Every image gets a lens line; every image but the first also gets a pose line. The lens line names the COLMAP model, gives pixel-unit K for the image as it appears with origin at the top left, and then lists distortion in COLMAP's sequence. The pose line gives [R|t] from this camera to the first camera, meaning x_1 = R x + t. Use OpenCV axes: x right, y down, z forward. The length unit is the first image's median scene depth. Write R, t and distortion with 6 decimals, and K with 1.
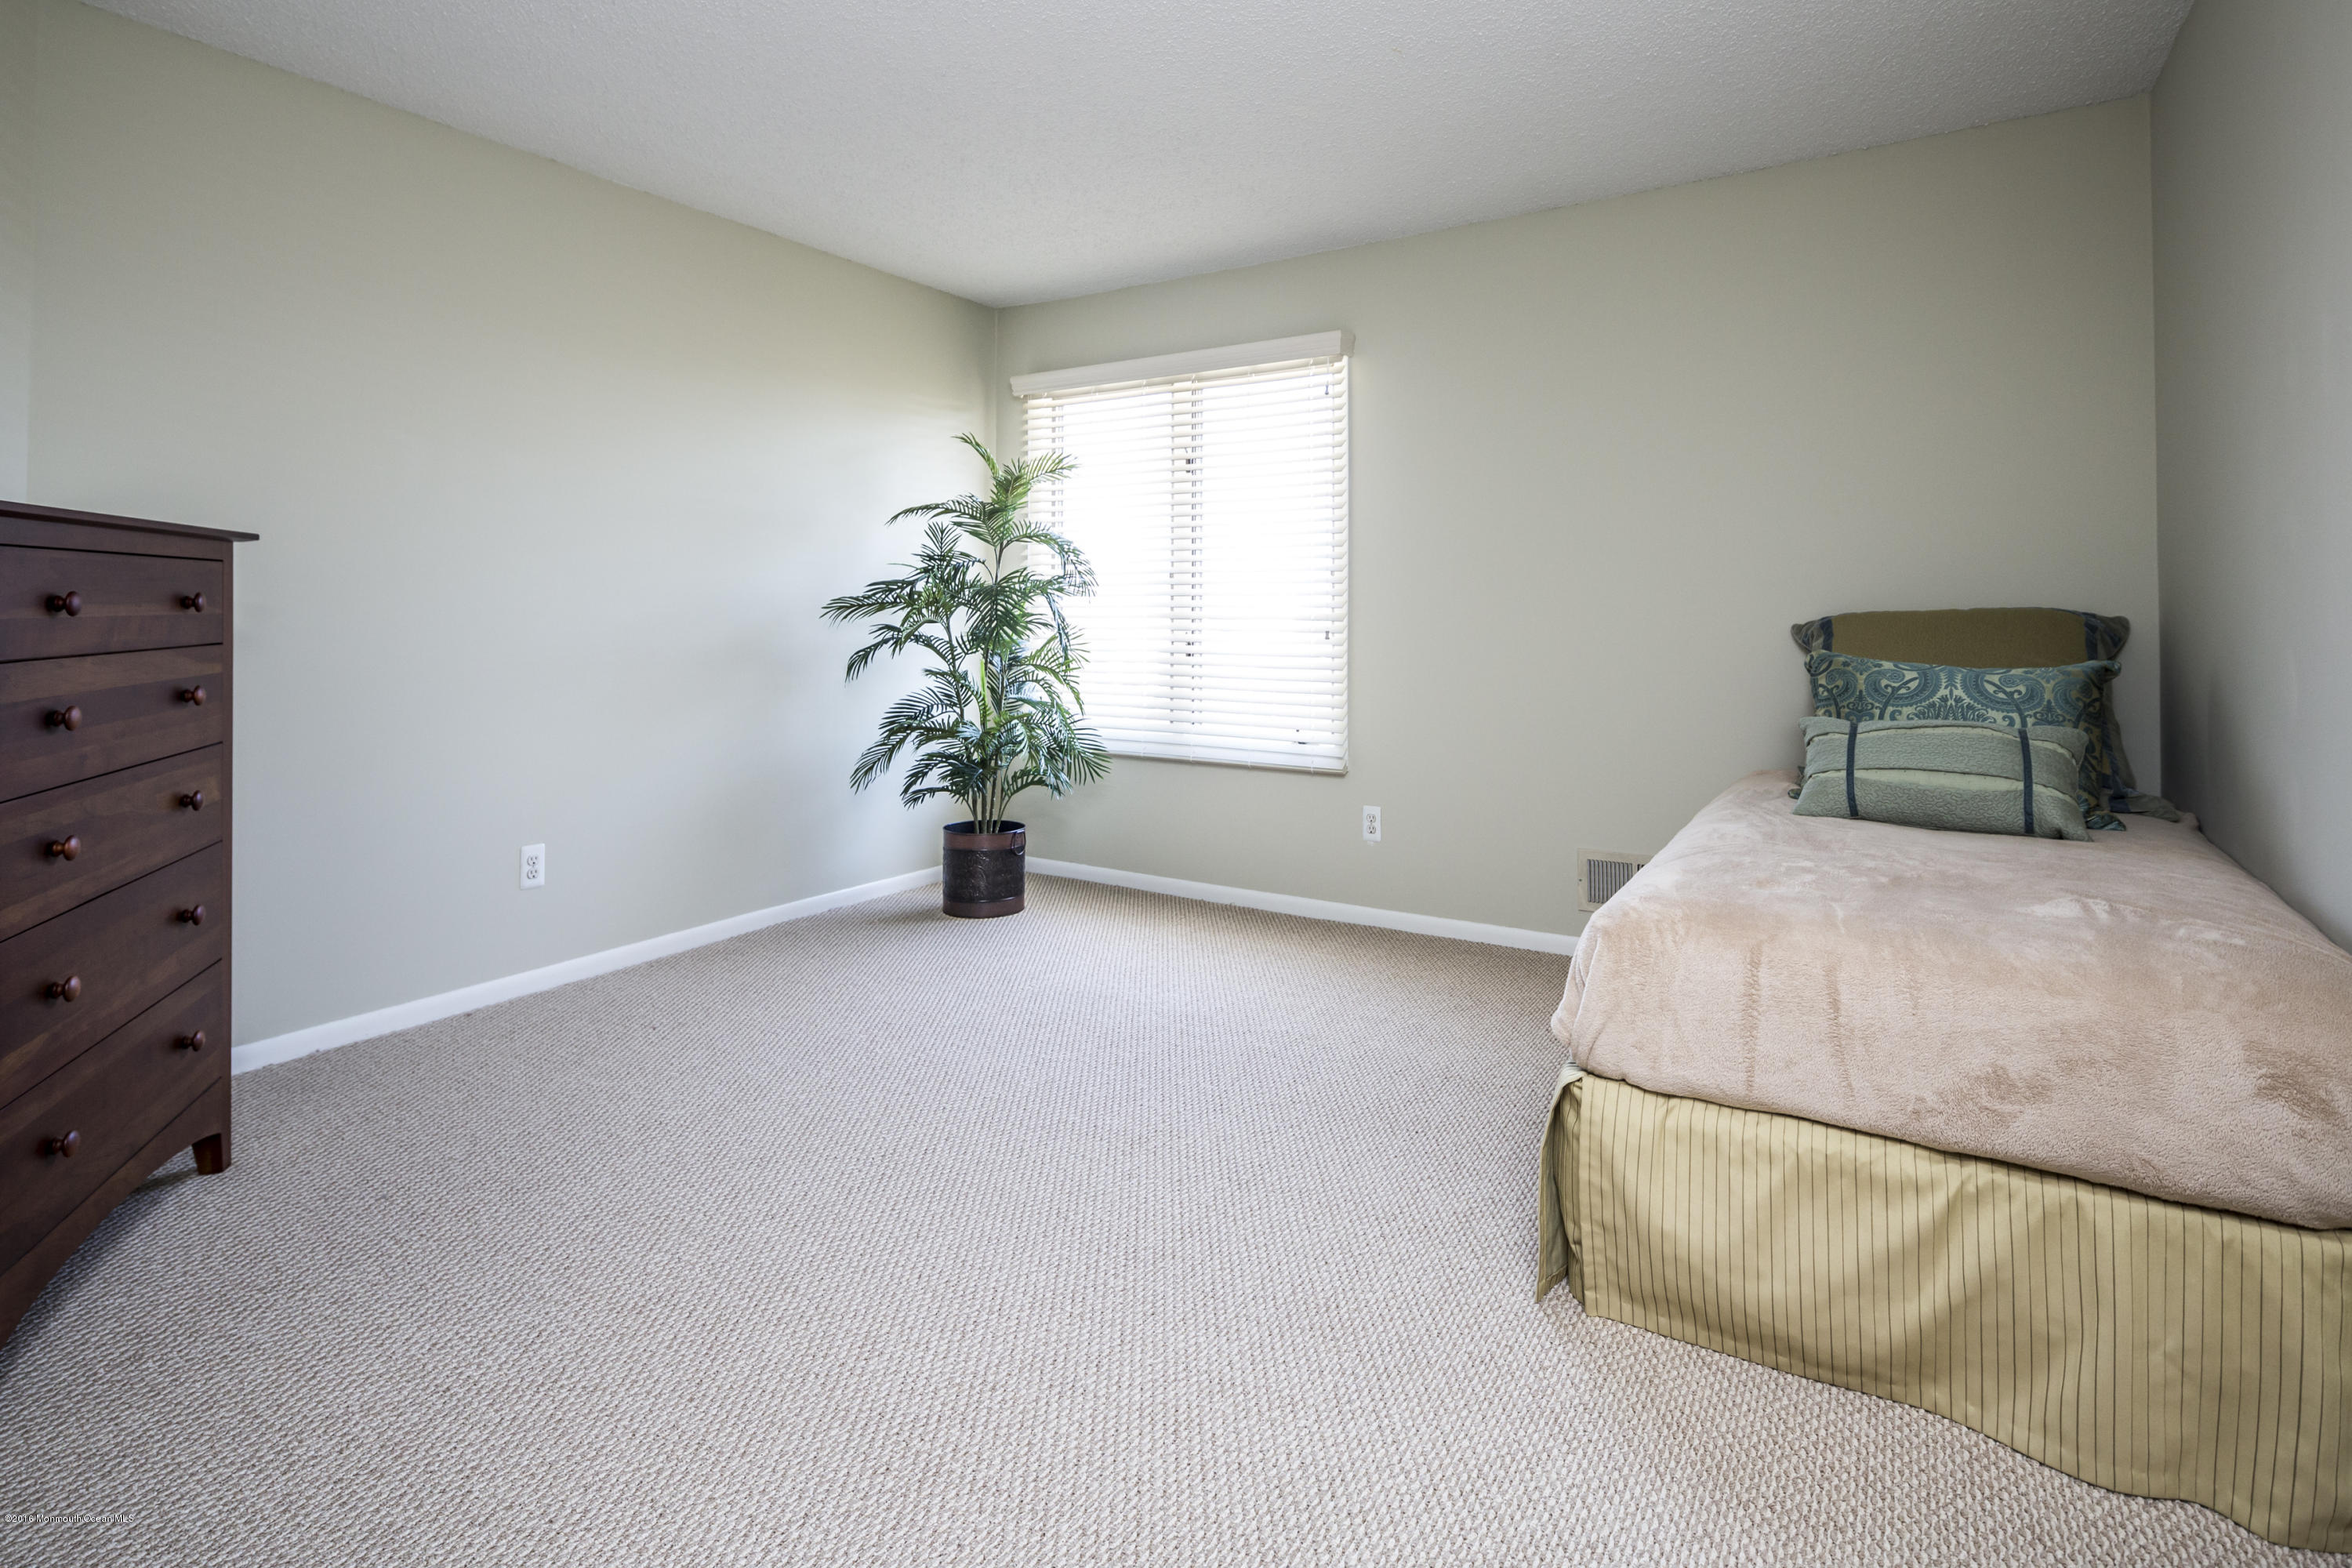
lens RADIAL K [[1185.1, 0, 1172.7], [0, 1185.1, 596.4], [0, 0, 1]] dist [0.003124, -0.001705]
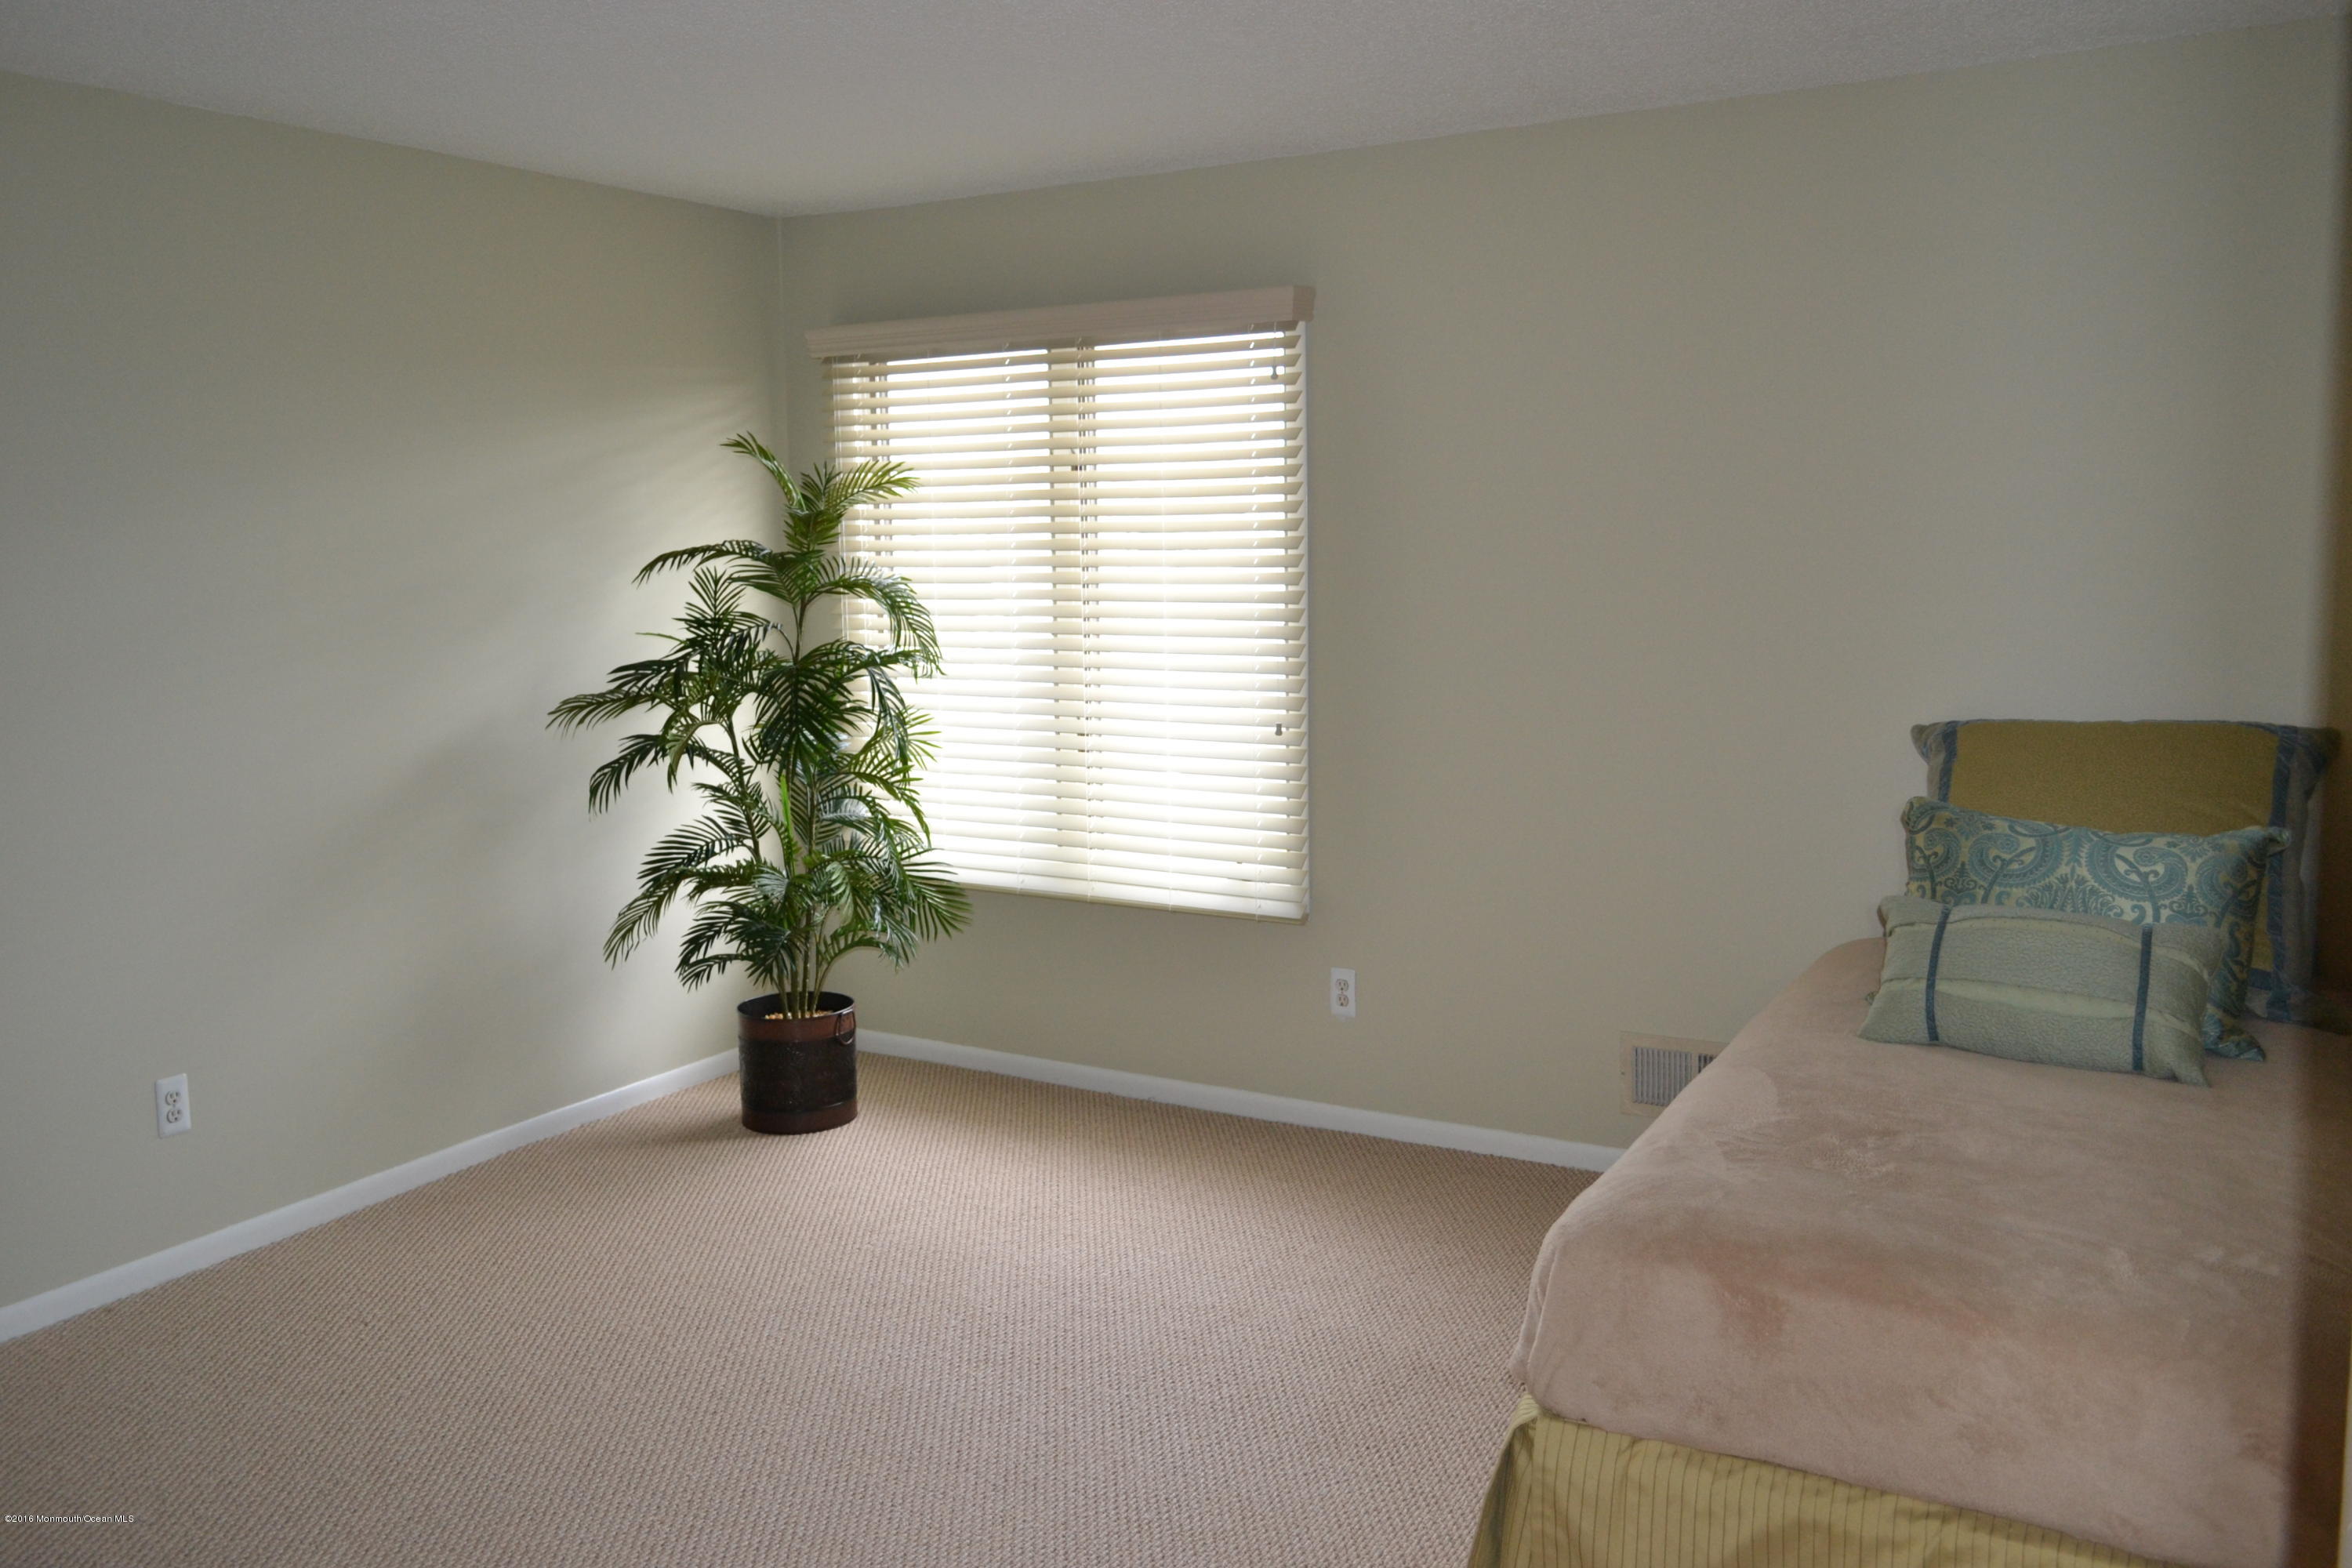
lens RADIAL K [[1888.5, 0, 1128.9], [0, 1888.5, 768.5], [0, 0, 1]] dist [-0.011289, 0.007207]
pose [[0.999449, -0.023272, 0.023658, 0.015986], [0.019921, 0.990899, 0.133124, -0.094135], [-0.026540, -0.132579, 0.990817, -0.101034]]
